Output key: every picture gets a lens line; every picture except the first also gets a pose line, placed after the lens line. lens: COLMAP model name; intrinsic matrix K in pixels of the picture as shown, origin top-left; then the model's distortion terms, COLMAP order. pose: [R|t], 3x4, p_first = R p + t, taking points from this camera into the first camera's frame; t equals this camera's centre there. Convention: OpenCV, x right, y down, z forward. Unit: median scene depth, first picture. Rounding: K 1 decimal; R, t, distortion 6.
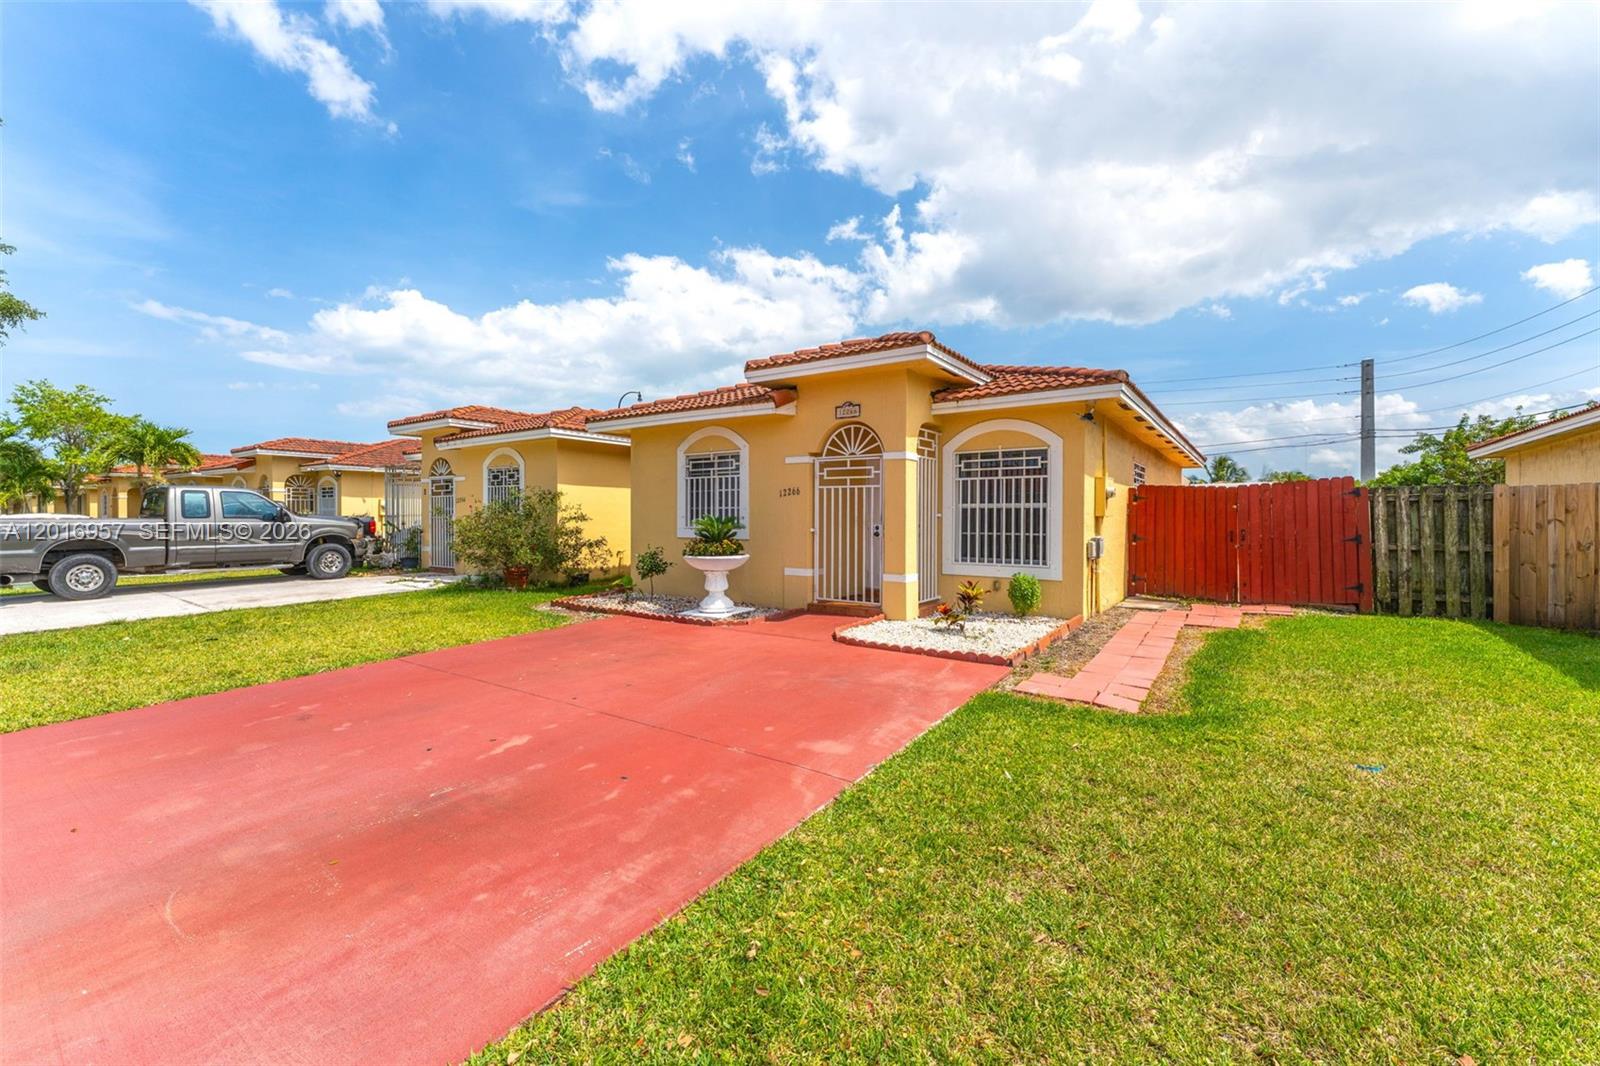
lens RADIAL K [[668.0, 0, 825.7], [0, 668.0, 525.2], [0, 0, 1]] dist [-0.000559, -0.000824]
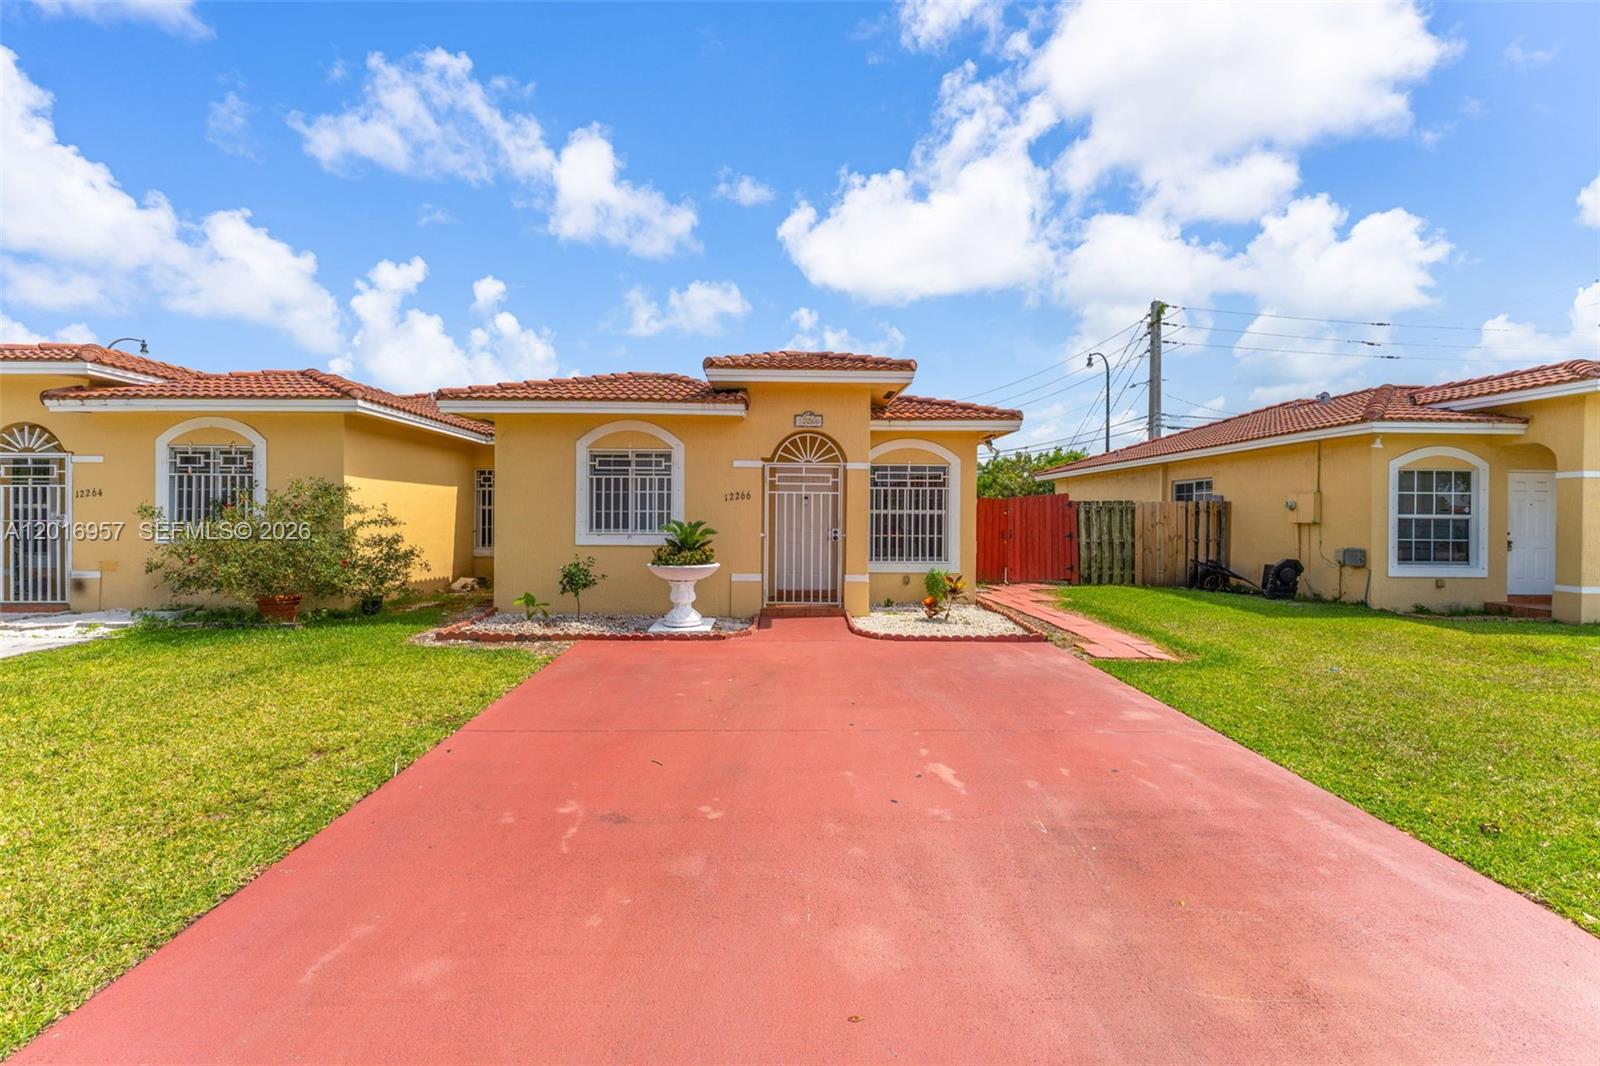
lens RADIAL K [[647.3, 0, 798.8], [0, 647.3, 515.6], [0, 0, 1]] dist [-0.000691, -0.000249]
pose [[0.812394, 0.003031, 0.583101, -0.548603], [0.004454, 0.999925, -0.011403, -0.010433], [-0.583092, 0.011861, 0.812319, 0.182269]]
